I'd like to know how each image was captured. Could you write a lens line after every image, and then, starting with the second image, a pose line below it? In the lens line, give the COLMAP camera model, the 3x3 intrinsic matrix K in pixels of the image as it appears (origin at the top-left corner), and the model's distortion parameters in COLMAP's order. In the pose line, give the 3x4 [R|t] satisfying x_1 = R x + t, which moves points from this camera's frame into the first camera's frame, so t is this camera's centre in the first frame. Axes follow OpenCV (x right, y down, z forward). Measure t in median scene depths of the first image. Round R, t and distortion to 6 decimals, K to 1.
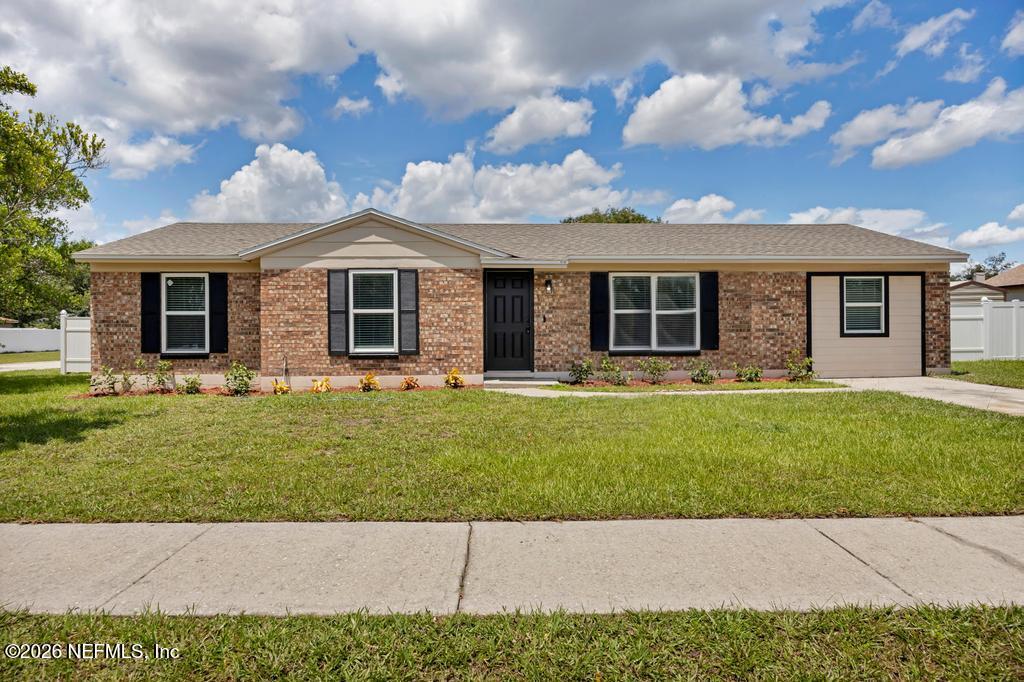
lens RADIAL K [[617.1, 0, 512.0], [0, 617.1, 341.0], [0, 0, 1]] dist [0.007017, 0.000940]
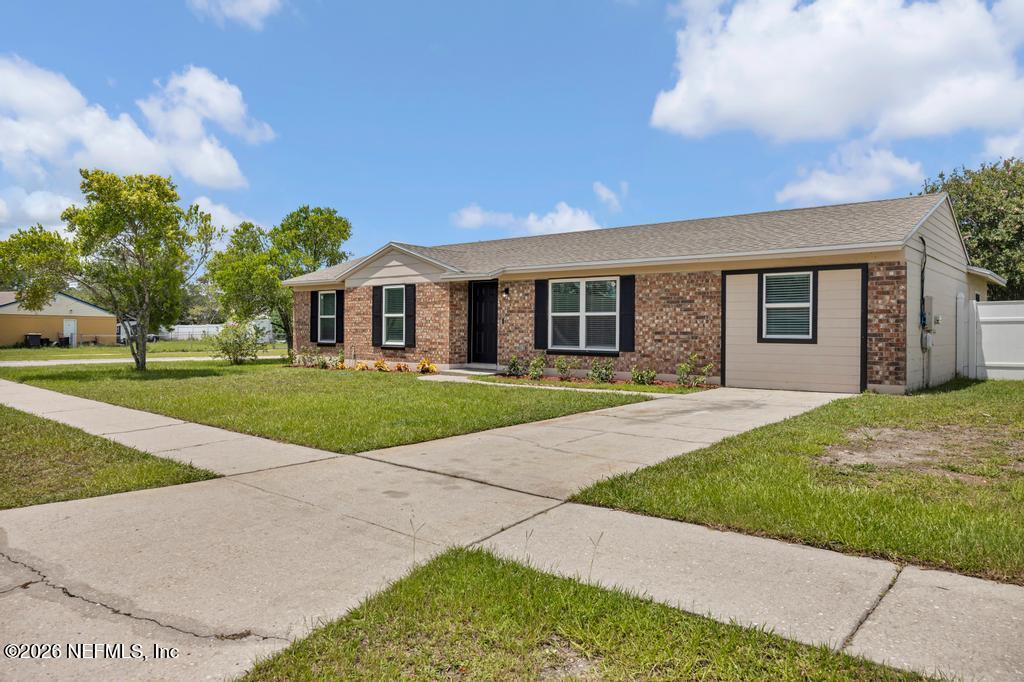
lens RADIAL K [[689.7, 0, 510.1], [0, 689.7, 324.3], [0, 0, 1]] dist [0.036301, -0.002433]
pose [[0.739511, 0.005761, -0.673120, 0.943601], [-0.024793, 0.999518, -0.018683, -0.004874], [0.672688, 0.030505, 0.739297, 0.027793]]
